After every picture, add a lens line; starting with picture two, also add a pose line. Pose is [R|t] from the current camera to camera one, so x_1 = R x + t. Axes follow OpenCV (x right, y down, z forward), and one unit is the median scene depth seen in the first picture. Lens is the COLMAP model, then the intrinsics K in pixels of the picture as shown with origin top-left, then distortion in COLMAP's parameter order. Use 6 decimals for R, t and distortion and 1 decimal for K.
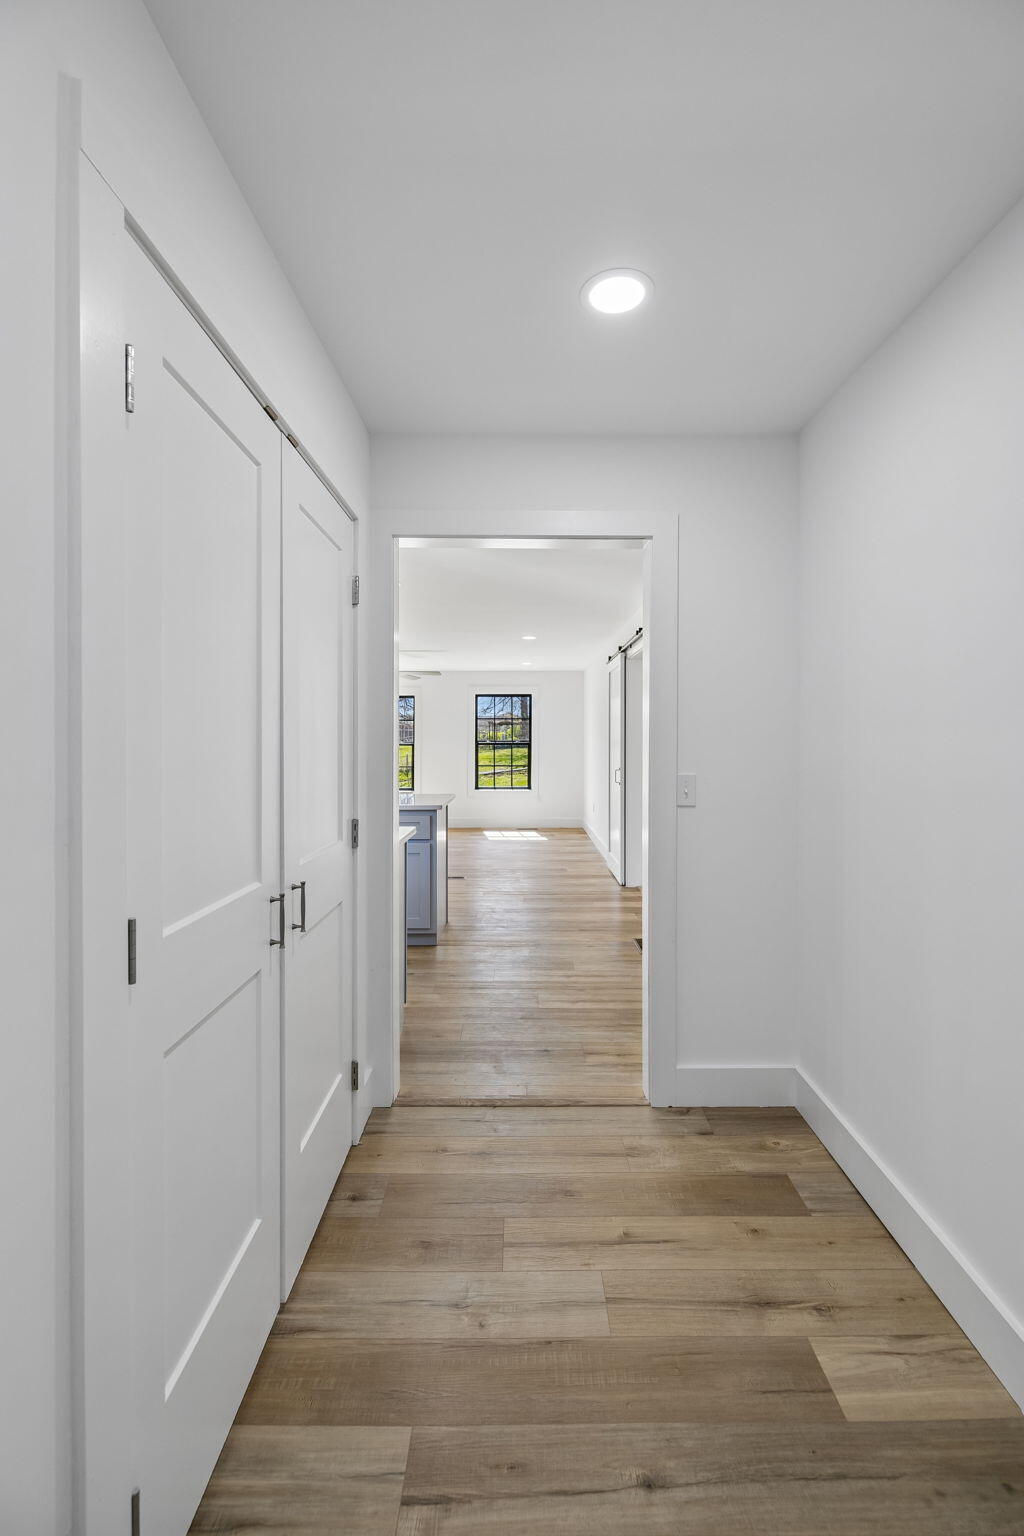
lens RADIAL K [[651.2, 0, 514.0], [0, 651.2, 745.1], [0, 0, 1]] dist [-0.001199, -0.000129]
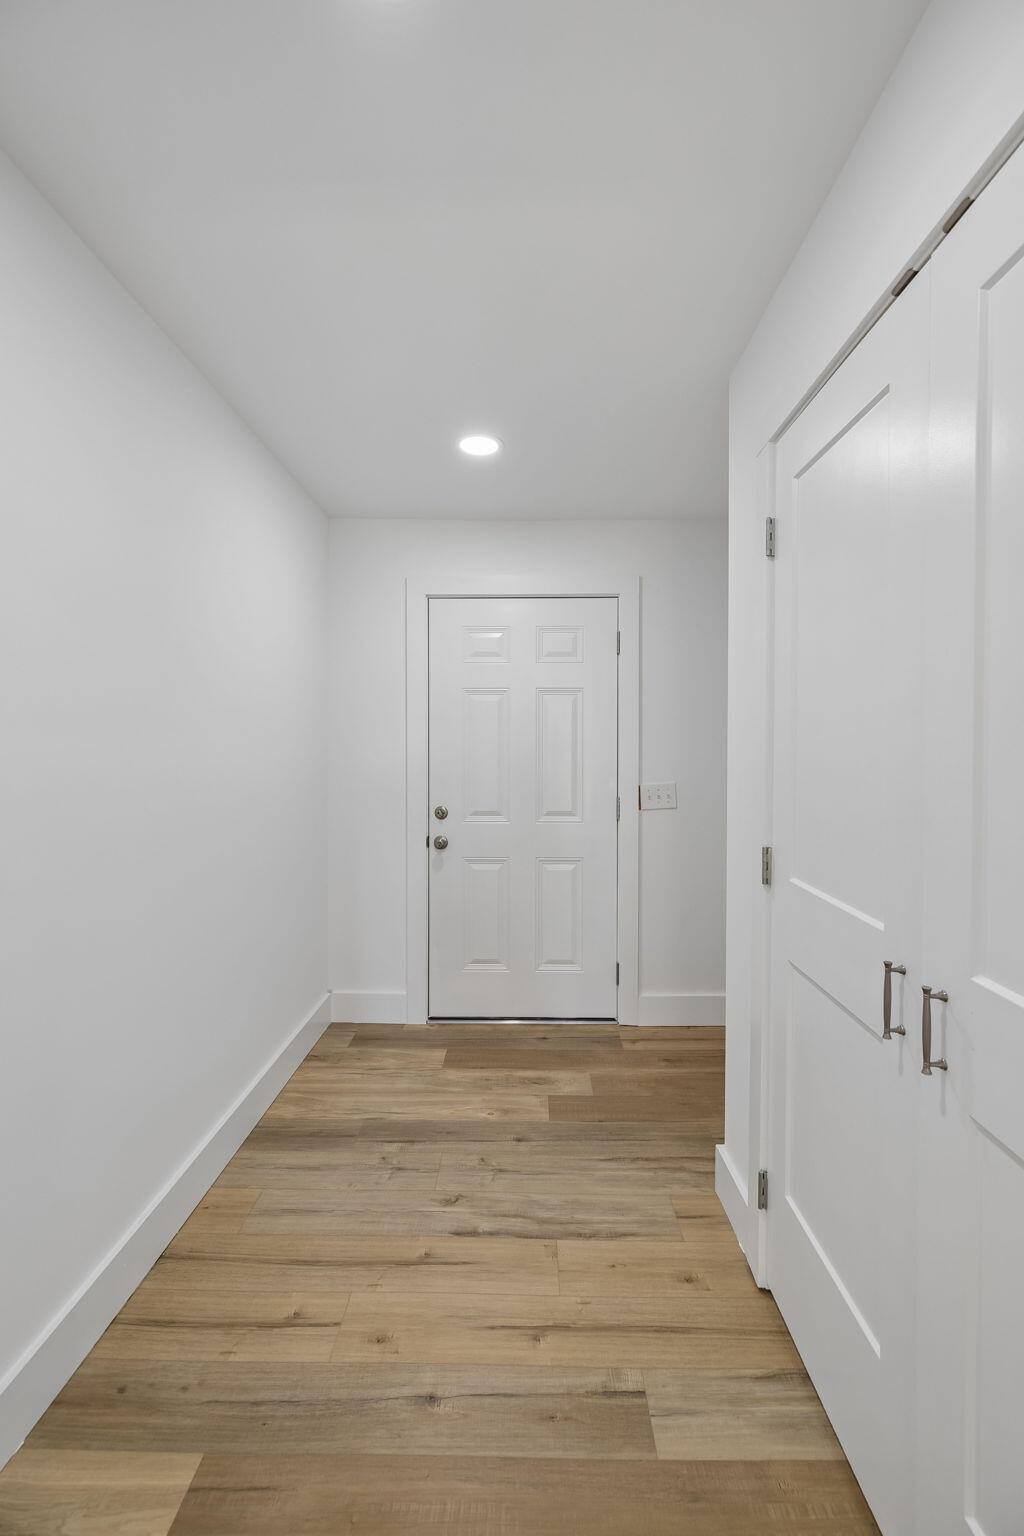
lens RADIAL K [[651.2, 0, 514.0], [0, 651.2, 745.1], [0, 0, 1]] dist [-0.001199, -0.000129]
pose [[-0.999904, -0.002269, 0.013655, 0.047743], [-0.002270, 0.999997, -0.000063, -0.005649], [-0.013655, -0.000094, -0.999907, 2.055672]]
